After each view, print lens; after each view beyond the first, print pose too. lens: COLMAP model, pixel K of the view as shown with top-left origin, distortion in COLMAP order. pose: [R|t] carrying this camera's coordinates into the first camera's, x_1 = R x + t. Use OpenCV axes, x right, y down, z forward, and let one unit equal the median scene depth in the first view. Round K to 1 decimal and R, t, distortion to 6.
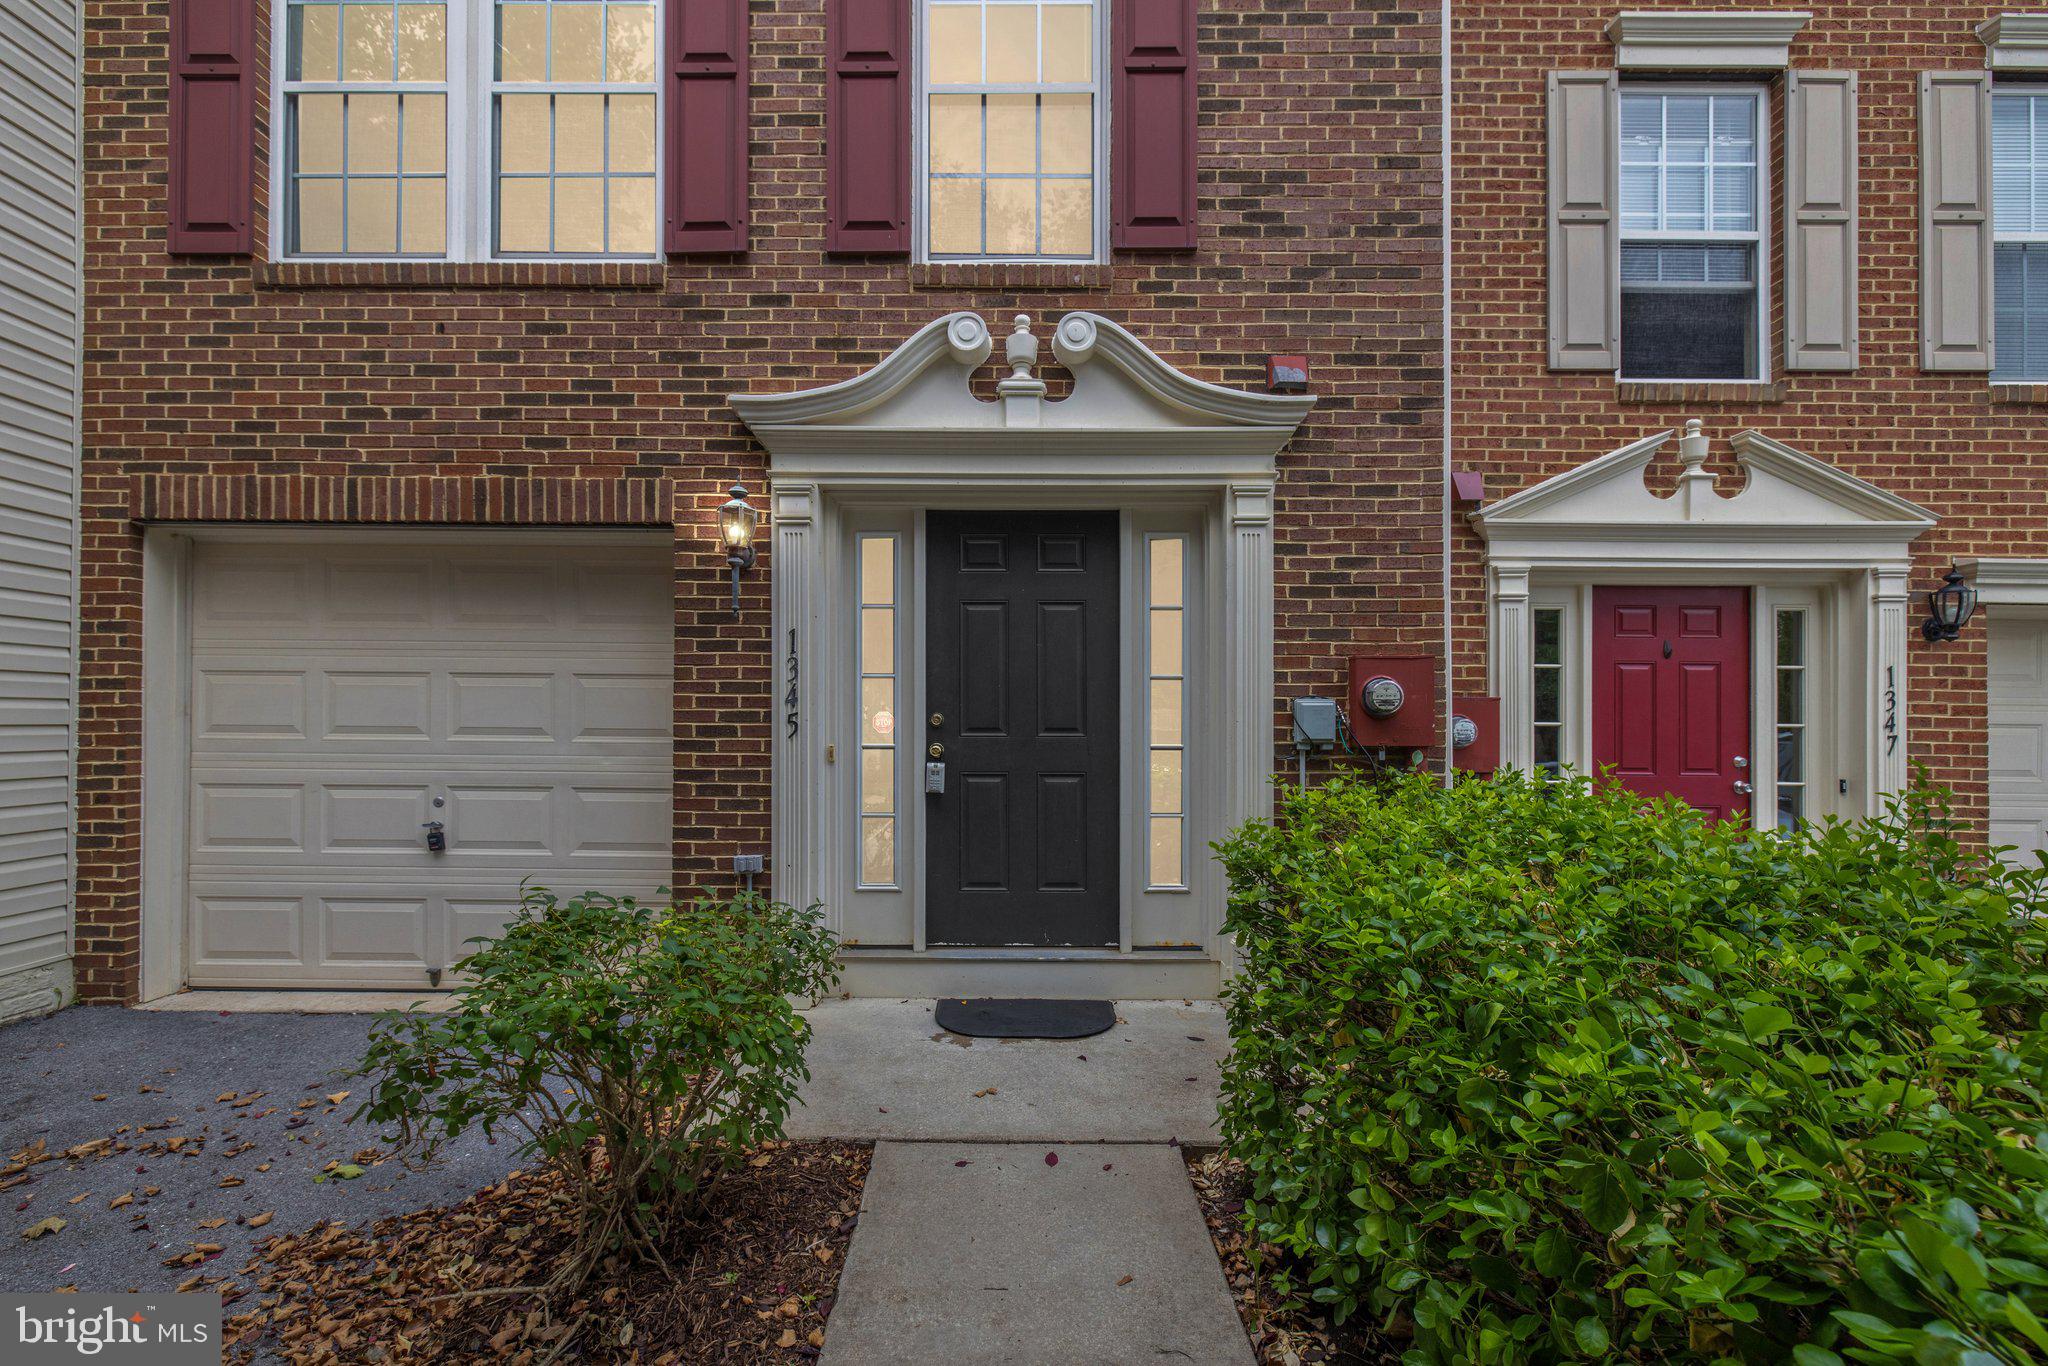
lens RADIAL K [[1005.8, 0, 1067.6], [0, 1005.8, 683.4], [0, 0, 1]] dist [0.000140, 0.000358]
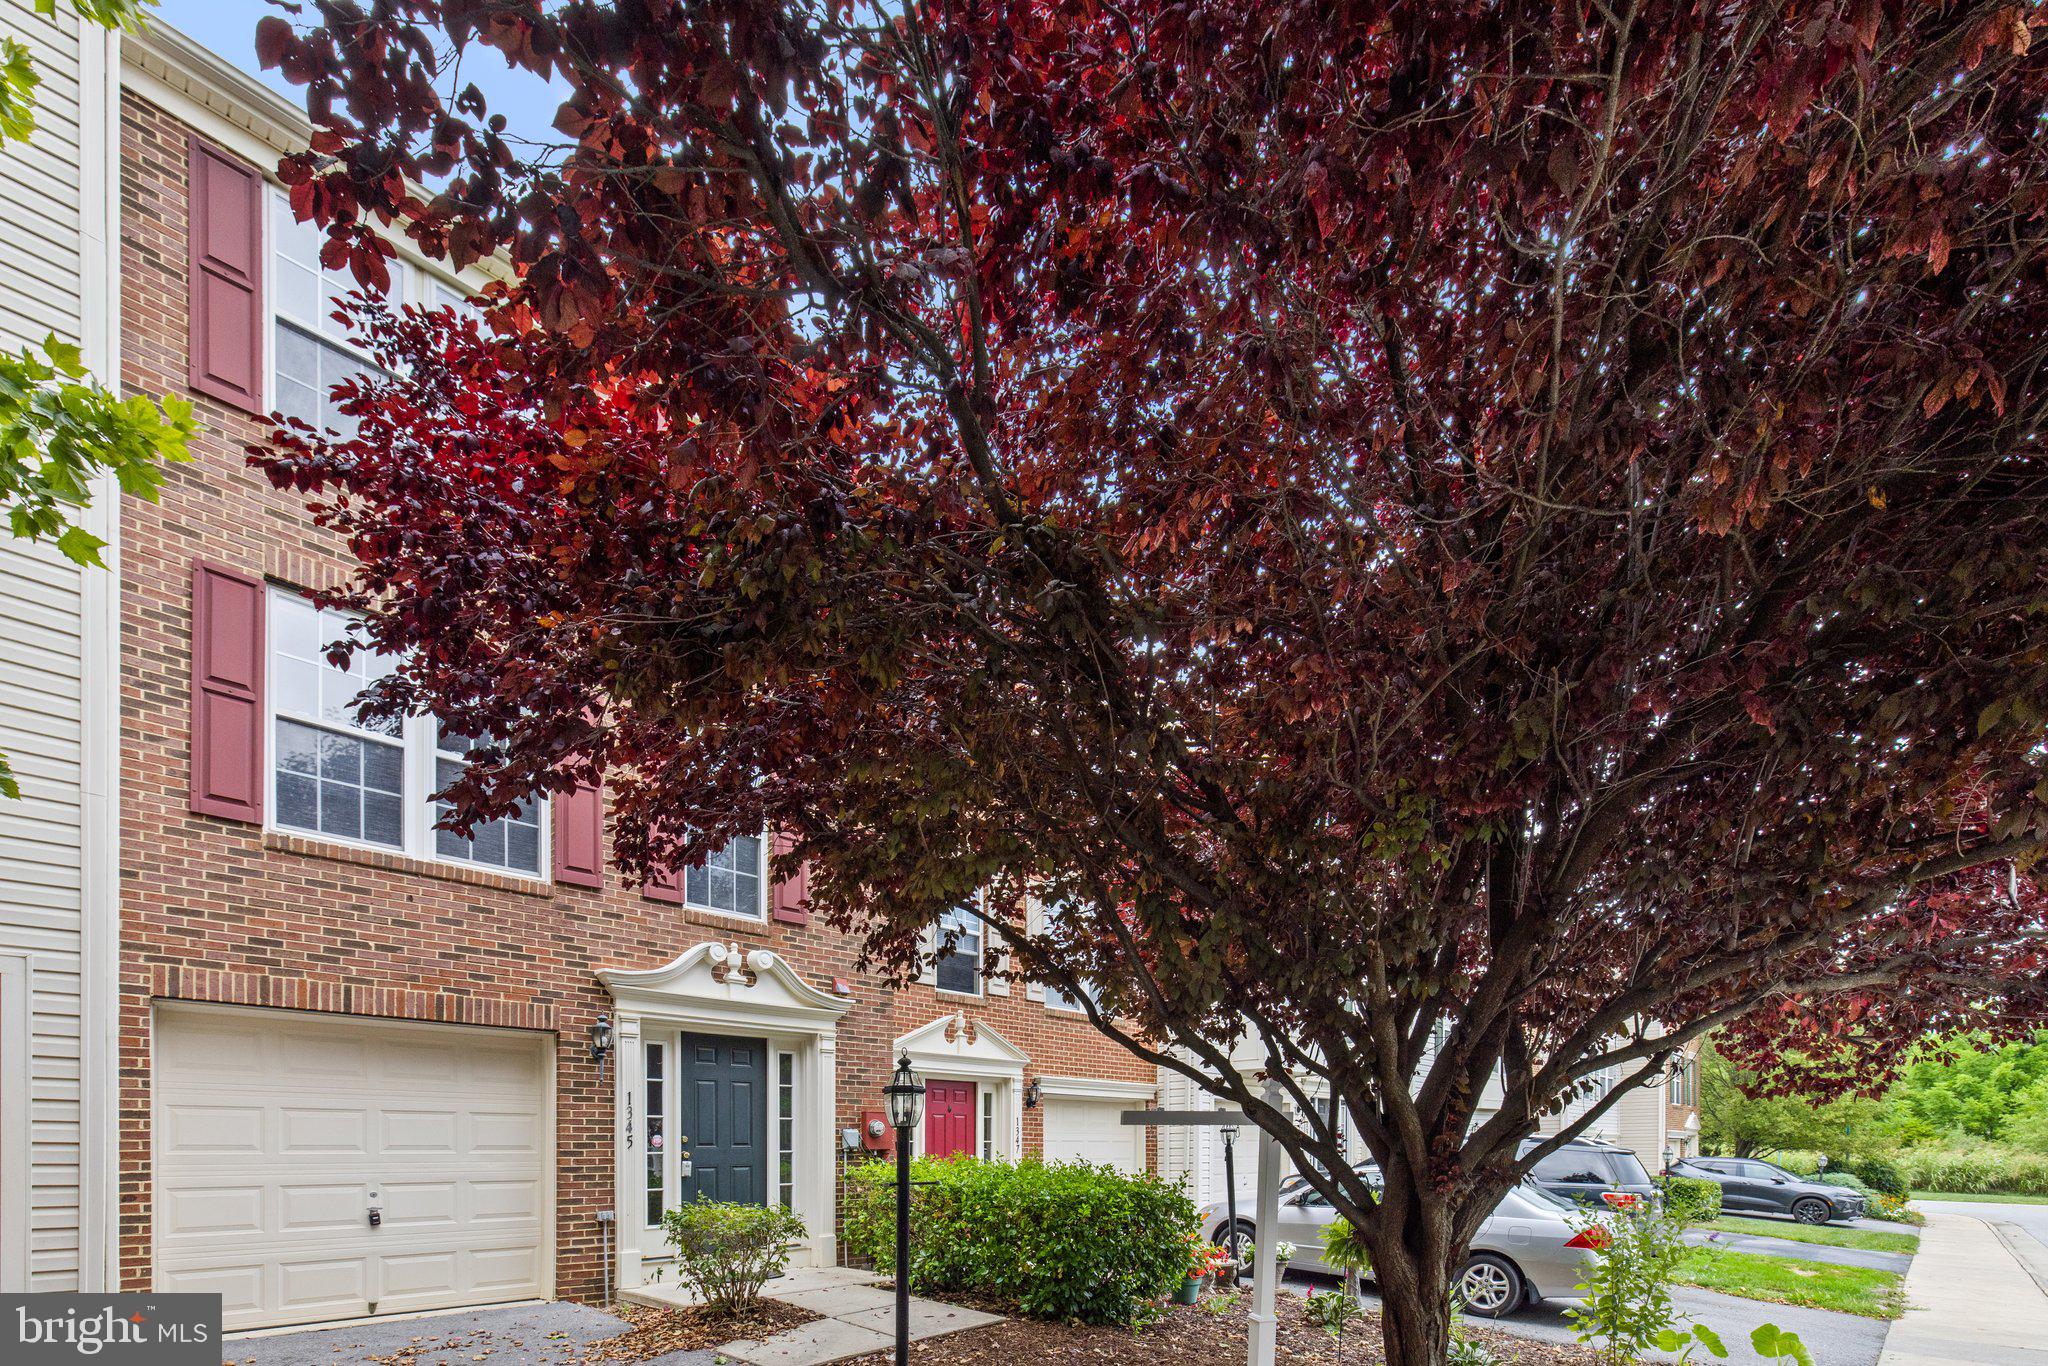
lens RADIAL K [[886.9, 0, 1031.6], [0, 886.9, 705.8], [0, 0, 1]] dist [-0.001066, -0.000395]
pose [[0.743321, 0.292146, 0.601768, -0.911540], [-0.011475, 0.905027, -0.425199, -0.004936], [-0.668837, 0.309154, 0.676078, -0.981214]]
